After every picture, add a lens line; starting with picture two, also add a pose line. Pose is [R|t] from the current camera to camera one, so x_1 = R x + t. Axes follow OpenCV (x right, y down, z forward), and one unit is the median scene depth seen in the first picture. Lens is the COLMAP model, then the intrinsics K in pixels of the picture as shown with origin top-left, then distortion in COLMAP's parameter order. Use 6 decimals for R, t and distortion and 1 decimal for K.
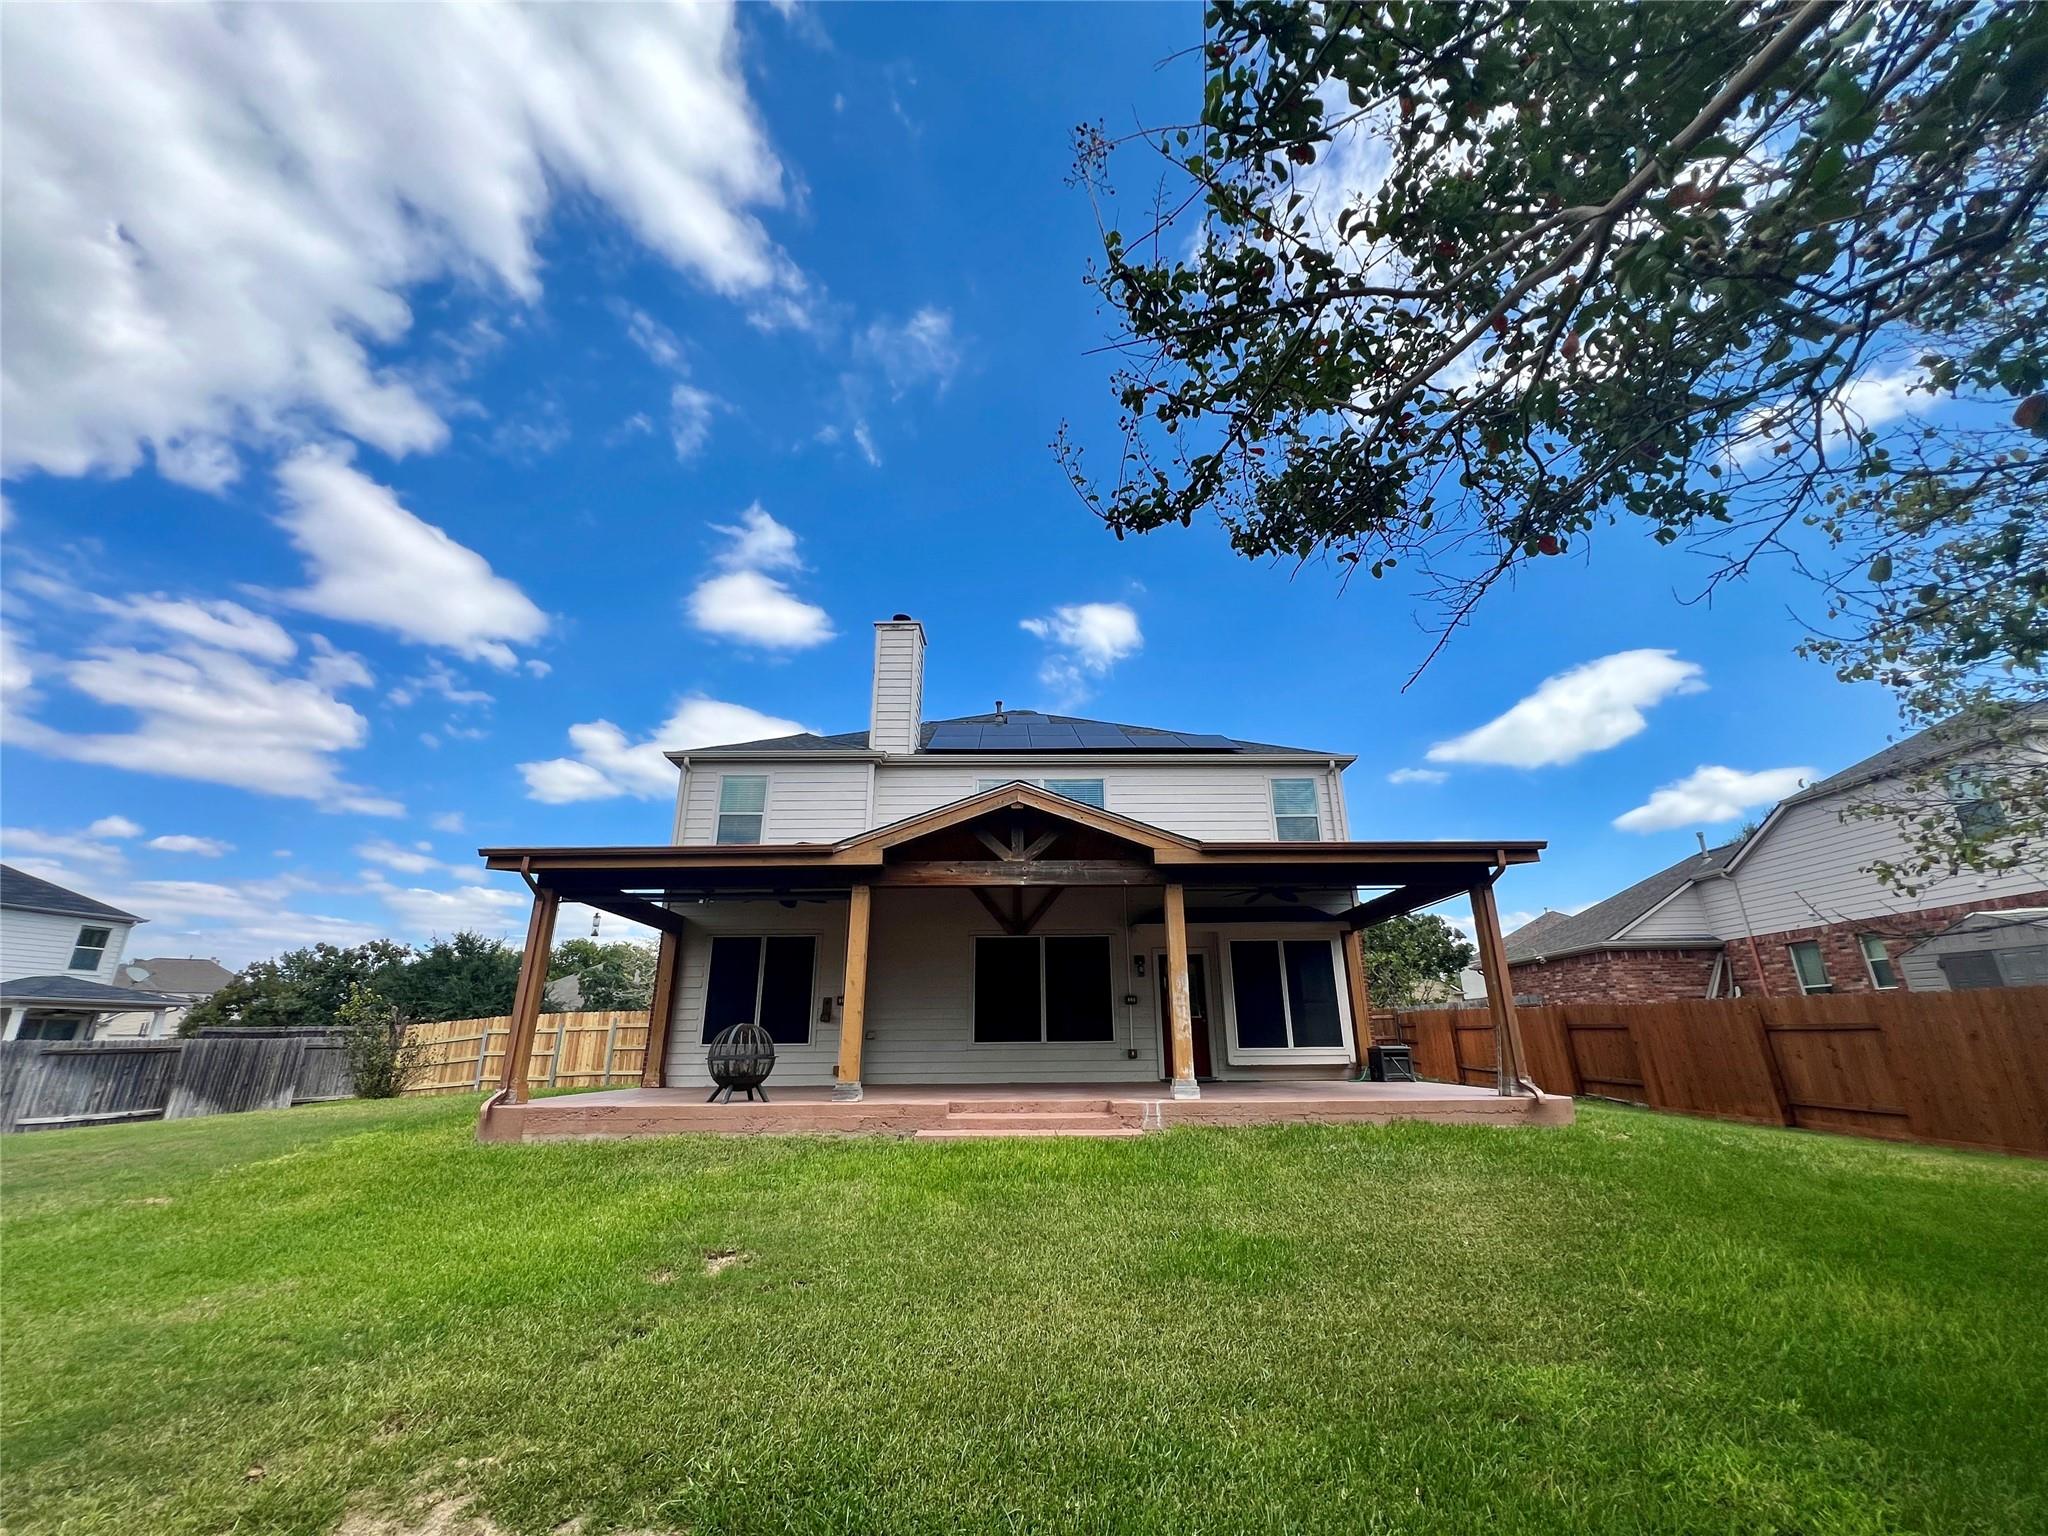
lens RADIAL K [[819.4, 0, 1024.0], [0, 819.4, 768.0], [0, 0, 1]] dist [-0.002318, -0.000002]
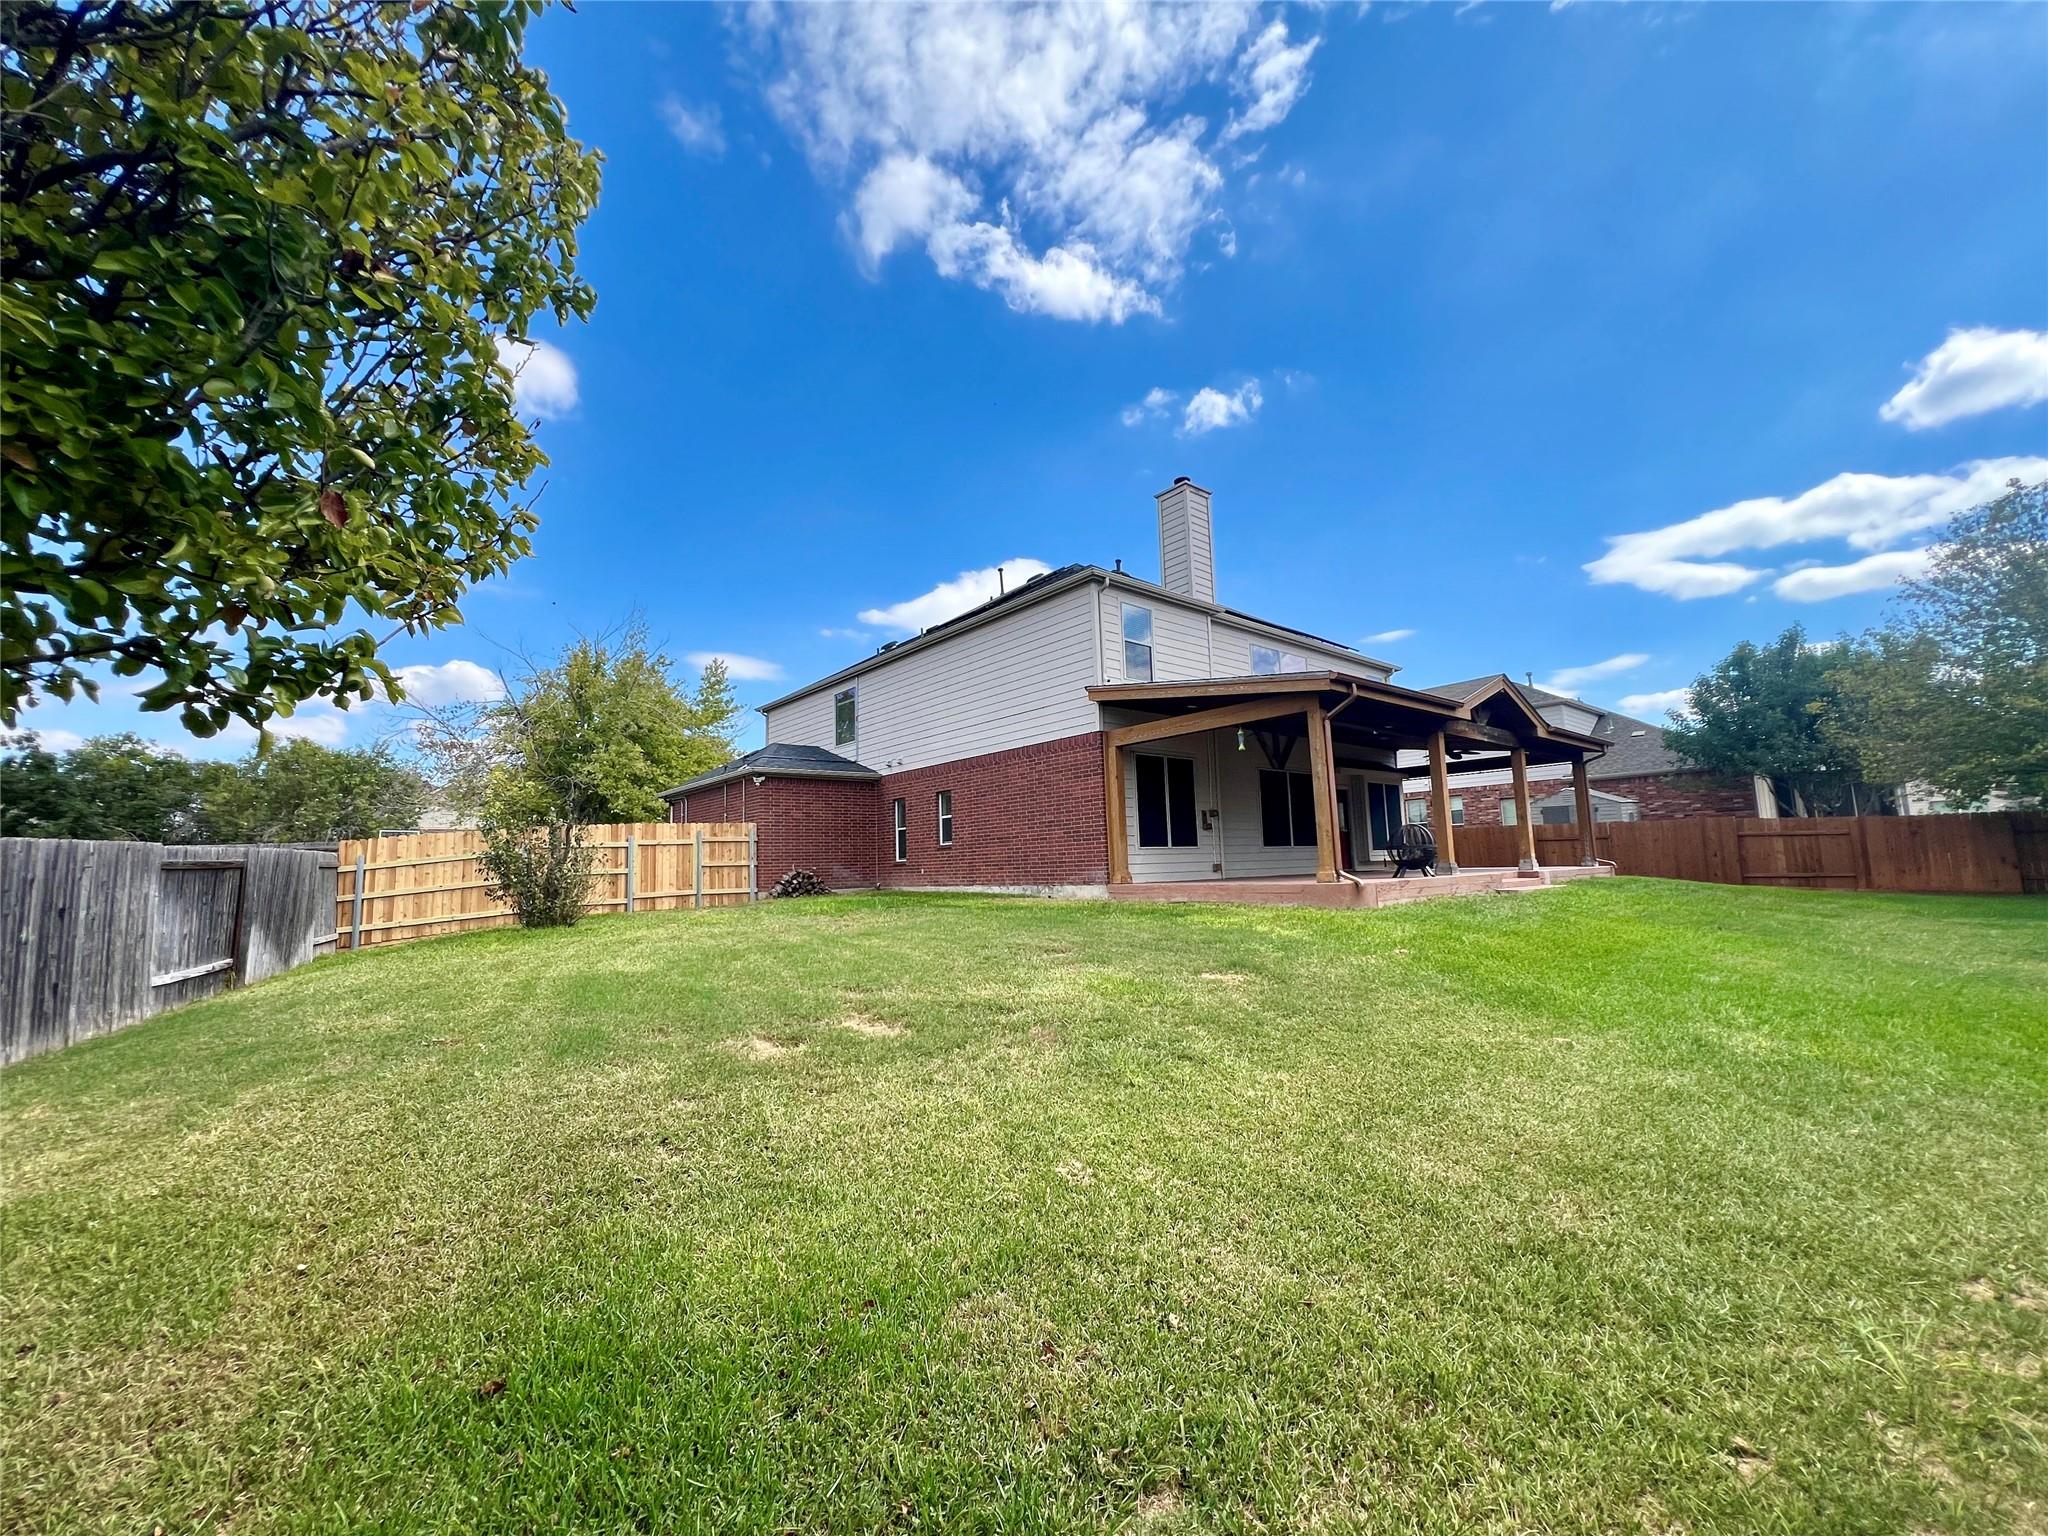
lens RADIAL K [[819.4, 0, 1024.0], [0, 819.4, 768.0], [0, 0, 1]] dist [-0.002318, -0.000002]
pose [[0.765676, 0.062859, 0.640147, -1.166537], [-0.185534, 0.974497, 0.126226, 0.110288], [-0.615887, -0.215417, 0.757812, 0.251087]]
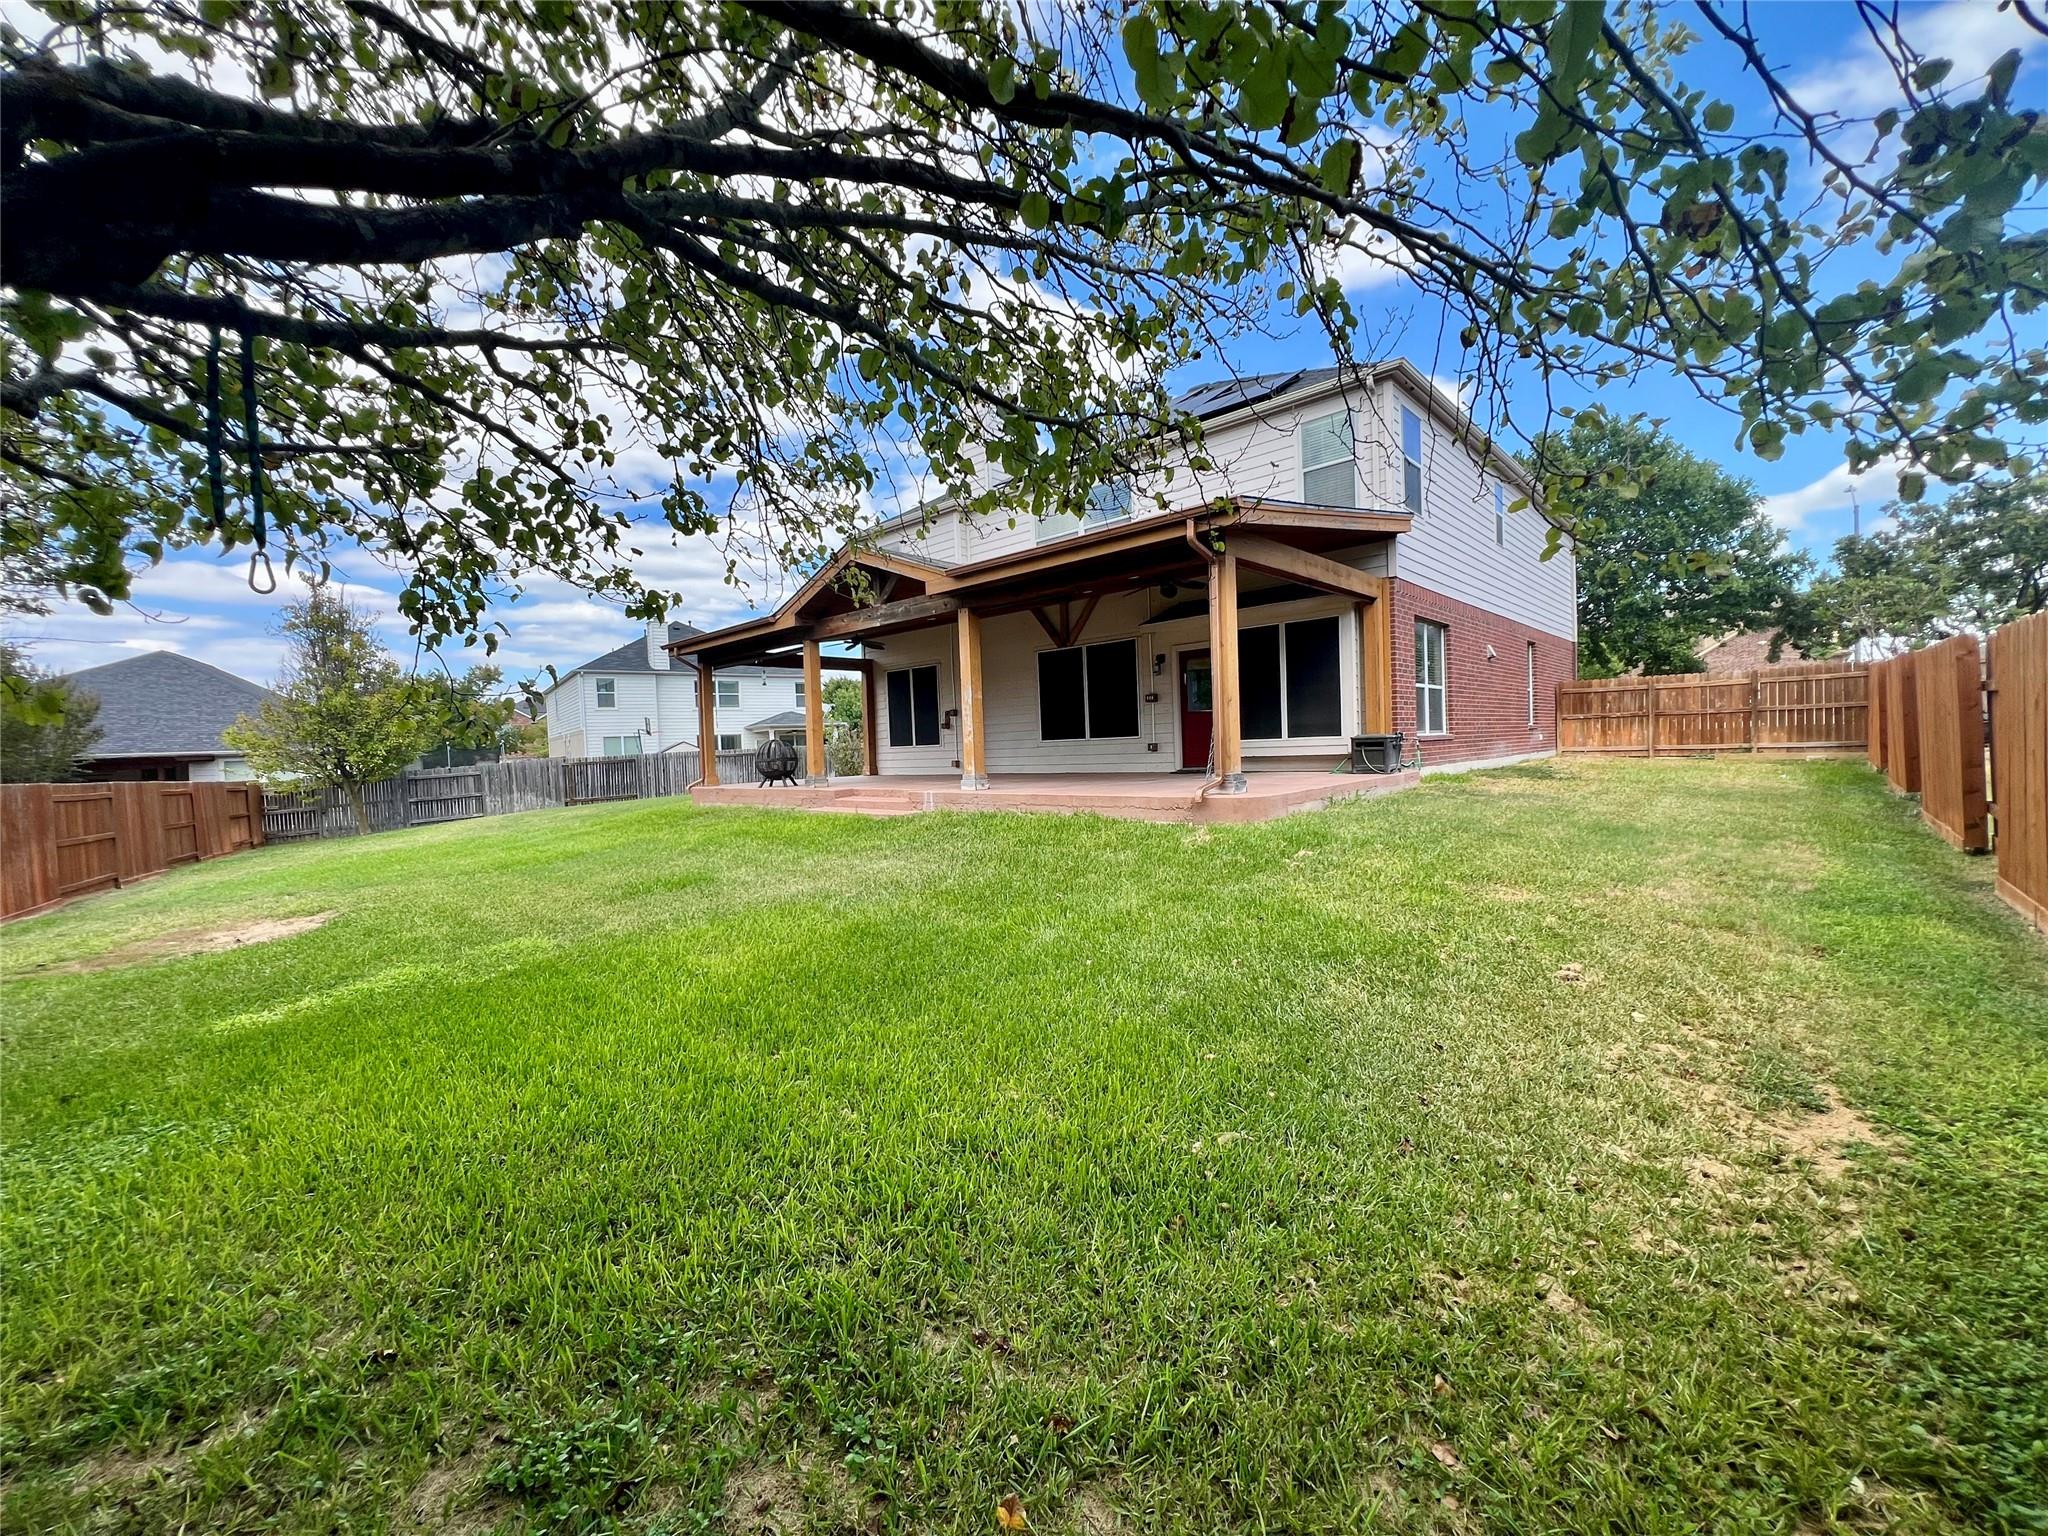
lens RADIAL K [[821.9, 0, 1024.0], [0, 821.9, 768.0], [0, 0, 1]] dist [-0.003951, 0.000382]
pose [[0.722534, -0.000961, -0.691334, 0.713443], [0.253941, 0.930463, 0.264108, 0.049645], [0.643007, -0.366385, 0.672536, 0.163331]]
